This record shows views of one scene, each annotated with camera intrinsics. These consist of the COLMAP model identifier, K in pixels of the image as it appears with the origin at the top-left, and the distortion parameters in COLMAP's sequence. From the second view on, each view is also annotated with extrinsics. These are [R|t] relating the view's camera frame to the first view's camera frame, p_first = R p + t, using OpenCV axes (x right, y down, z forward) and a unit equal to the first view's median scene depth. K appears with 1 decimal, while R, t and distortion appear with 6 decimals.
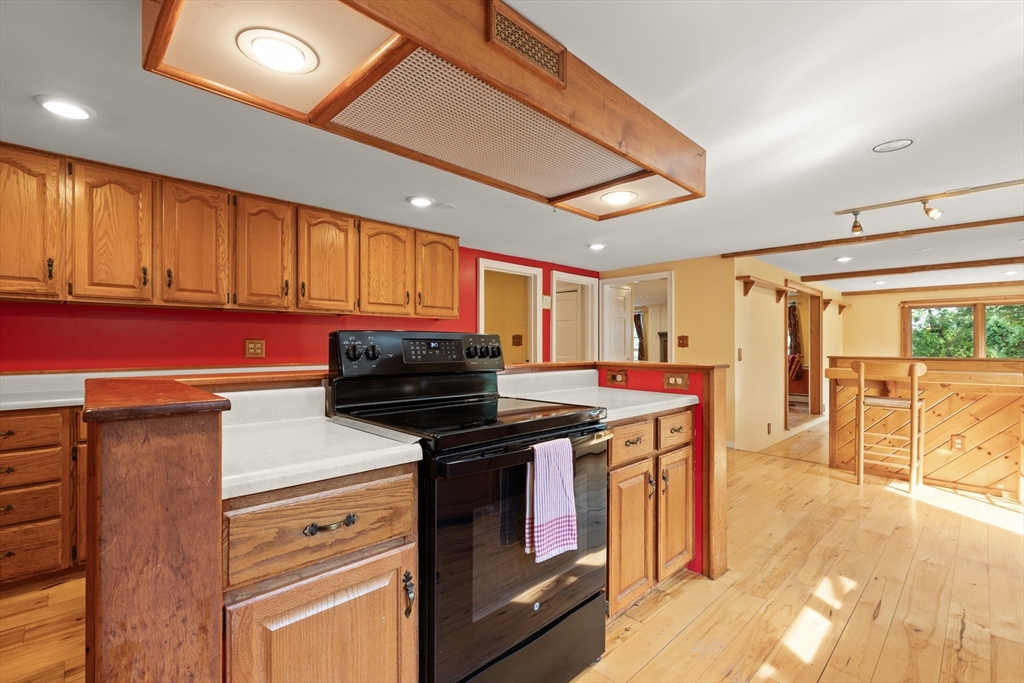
lens RADIAL K [[462.0, 0, 514.6], [0, 462.0, 343.9], [0, 0, 1]] dist [0.000971, -0.000078]
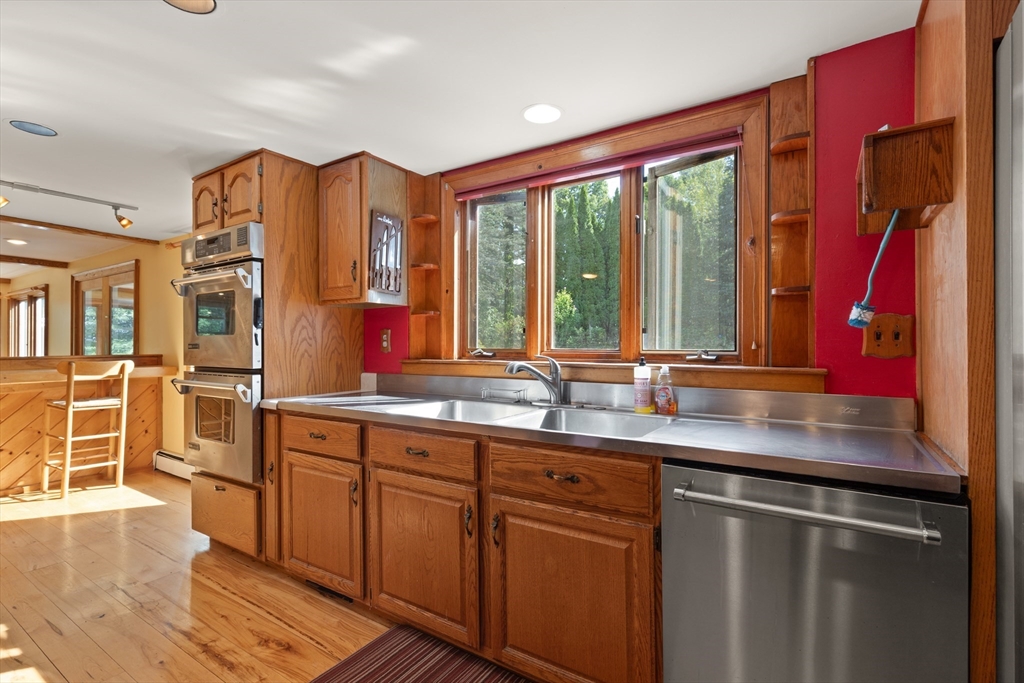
lens RADIAL K [[462.0, 0, 514.6], [0, 462.0, 343.9], [0, 0, 1]] dist [0.000971, -0.000078]
pose [[-0.211713, 0.003572, 0.977325, -0.308584], [-0.001981, 0.999990, -0.004084, 0.008367], [-0.977330, -0.002801, -0.211704, 0.282135]]
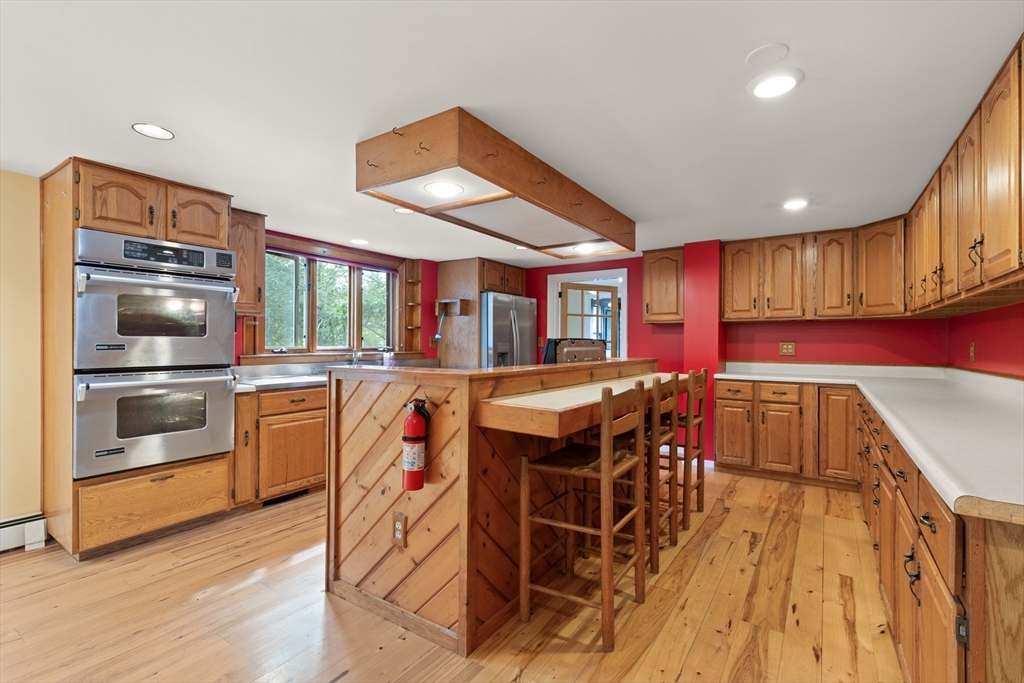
lens RADIAL K [[462.0, 0, 514.6], [0, 462.0, 343.9], [0, 0, 1]] dist [0.000971, -0.000078]
pose [[-0.979688, -0.003157, -0.200502, 0.312647], [-0.003697, 0.999990, 0.002321, -0.004007], [0.200492, 0.003015, -0.979691, 2.216661]]
